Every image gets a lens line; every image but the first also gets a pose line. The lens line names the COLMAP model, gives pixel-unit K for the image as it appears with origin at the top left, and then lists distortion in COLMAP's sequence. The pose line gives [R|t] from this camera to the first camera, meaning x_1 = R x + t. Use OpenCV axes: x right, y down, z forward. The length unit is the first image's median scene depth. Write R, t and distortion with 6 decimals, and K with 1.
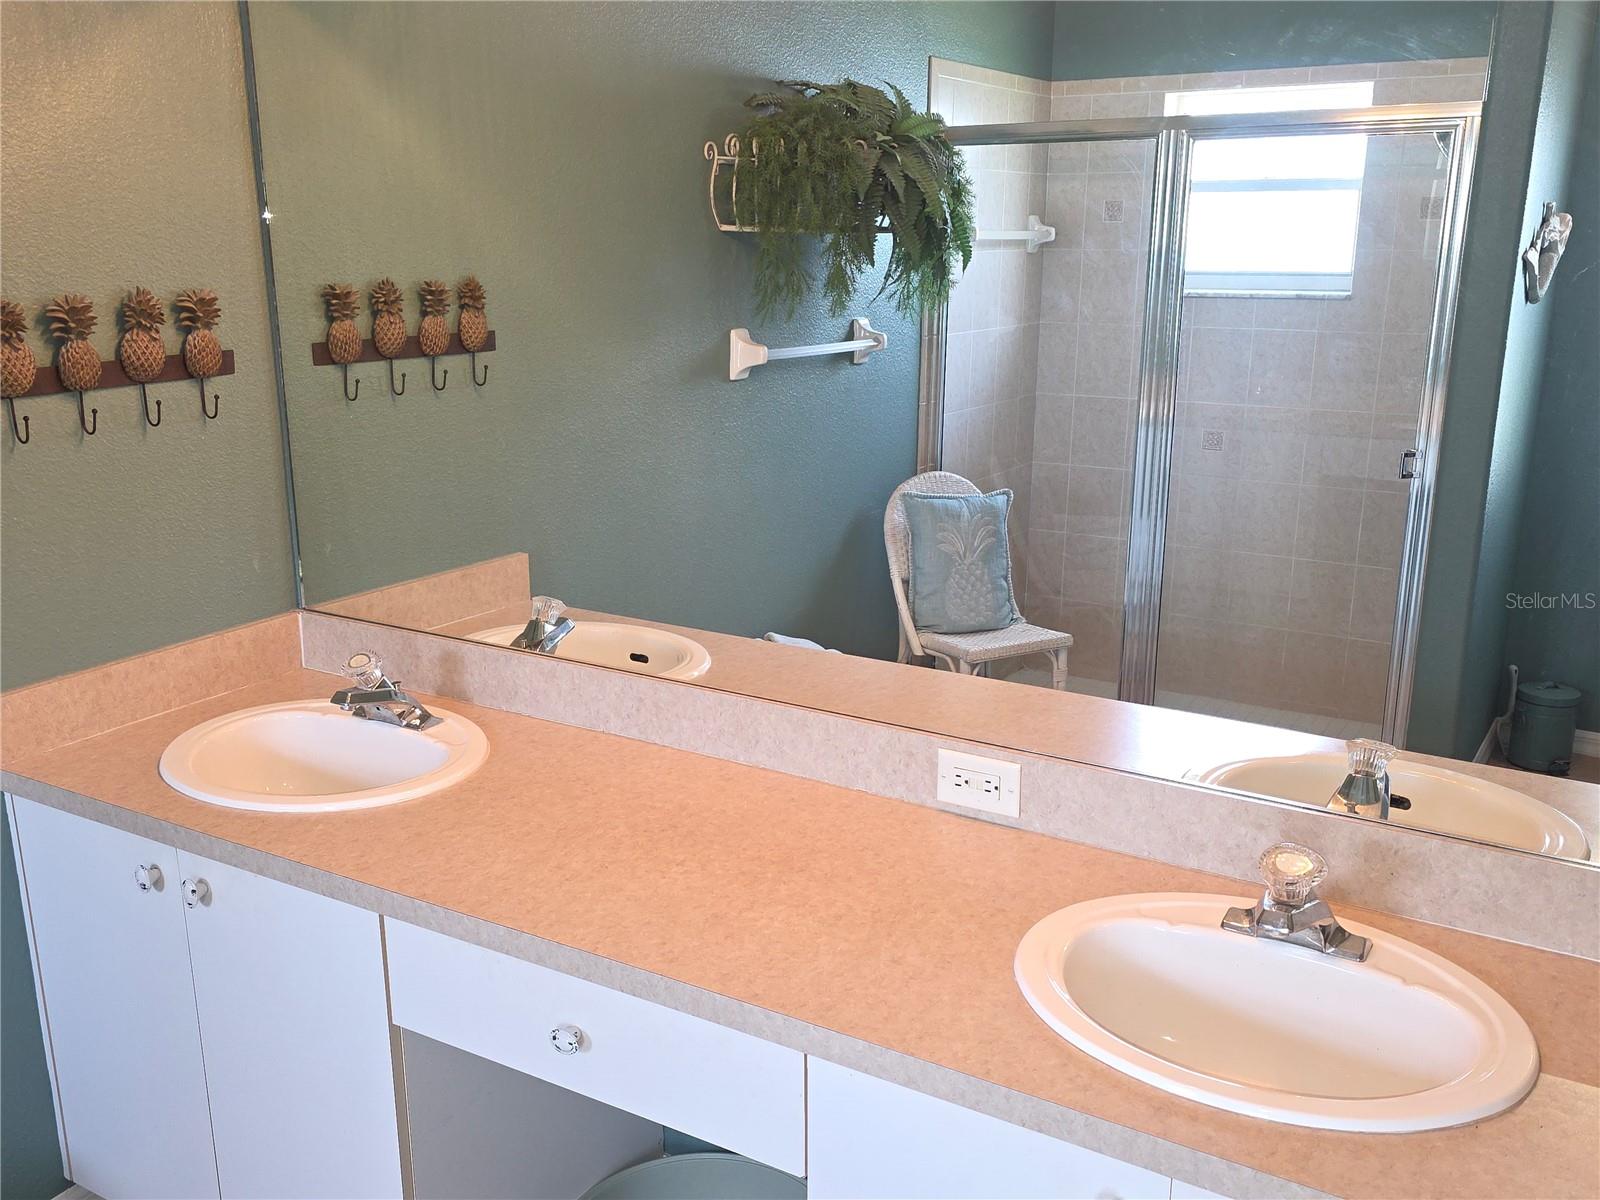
lens RADIAL K [[1423.9, 0, 797.6], [0, 1423.9, 609.7], [0, 0, 1]] dist [0.061824, -0.070986]
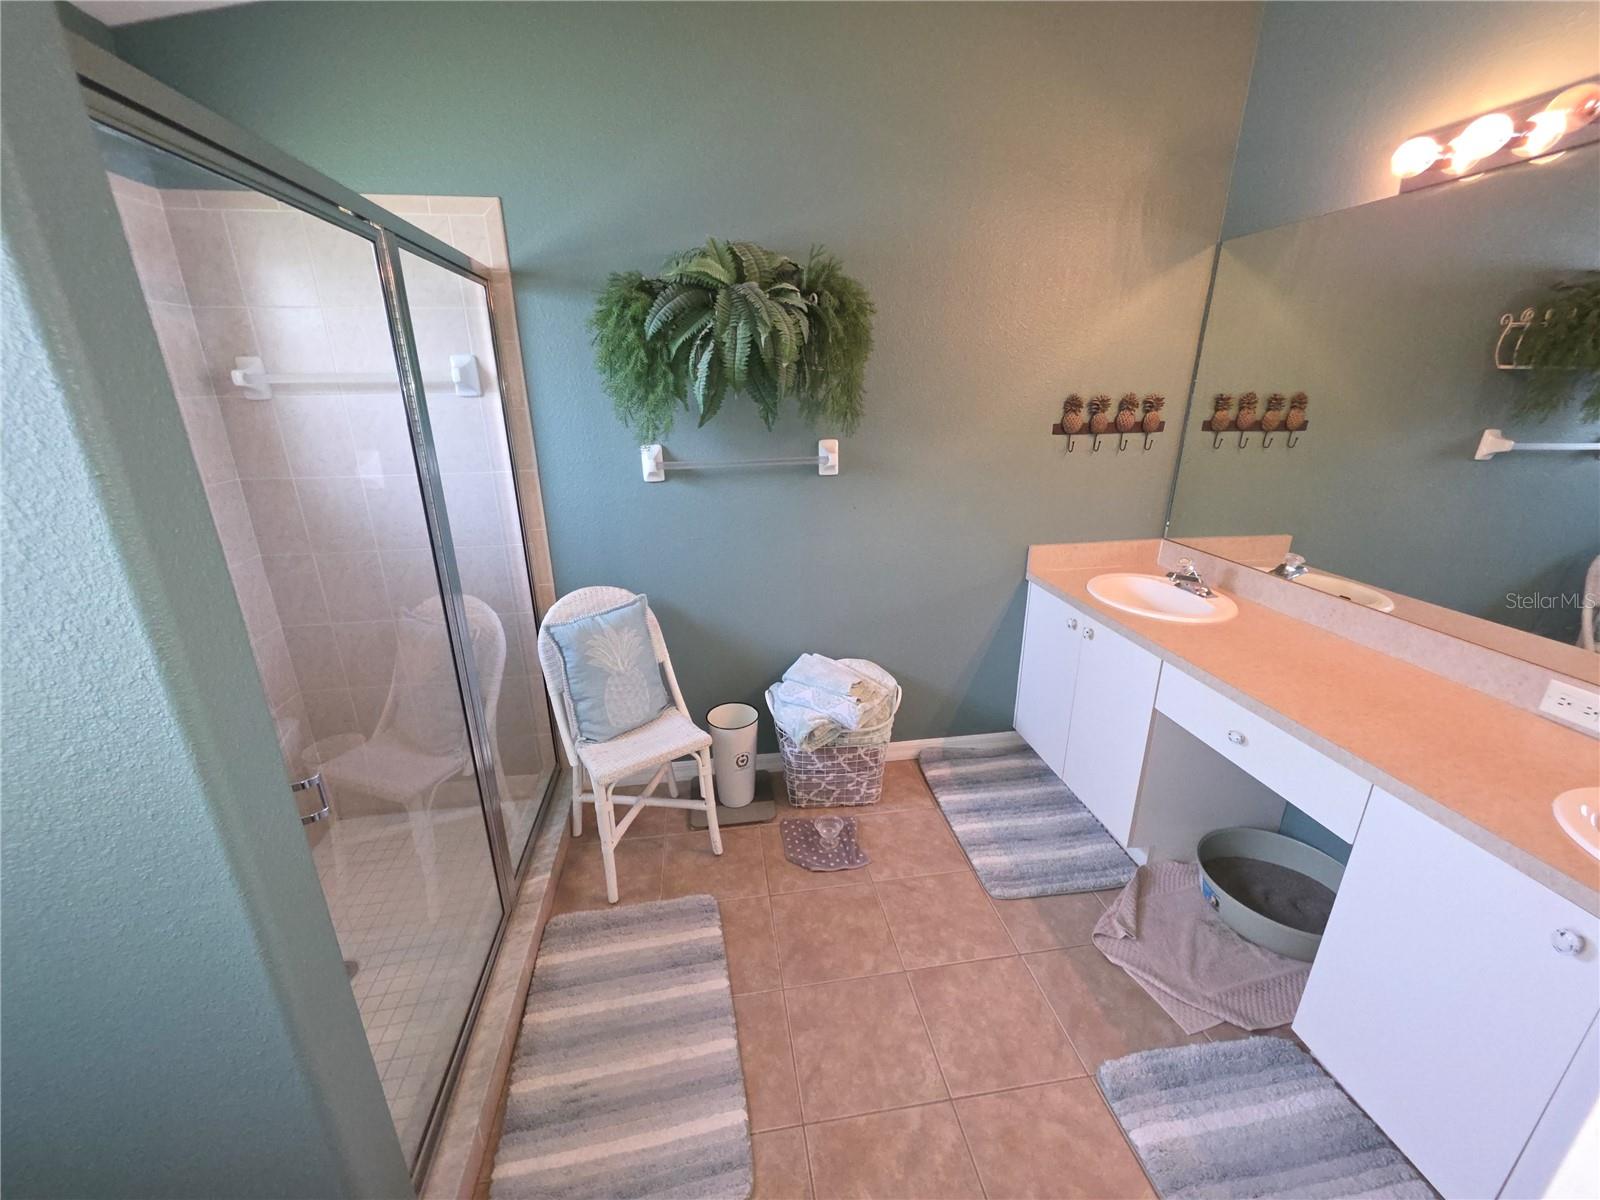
lens RADIAL K [[639.8, 0, 792.8], [0, 639.8, 596.1], [0, 0, 1]] dist [0.002114, -0.000879]
pose [[0.632482, 0.245126, -0.734765, 0.054174], [-0.201242, 0.968032, 0.149718, 0.058550], [0.747976, 0.053172, 0.661593, -0.114926]]
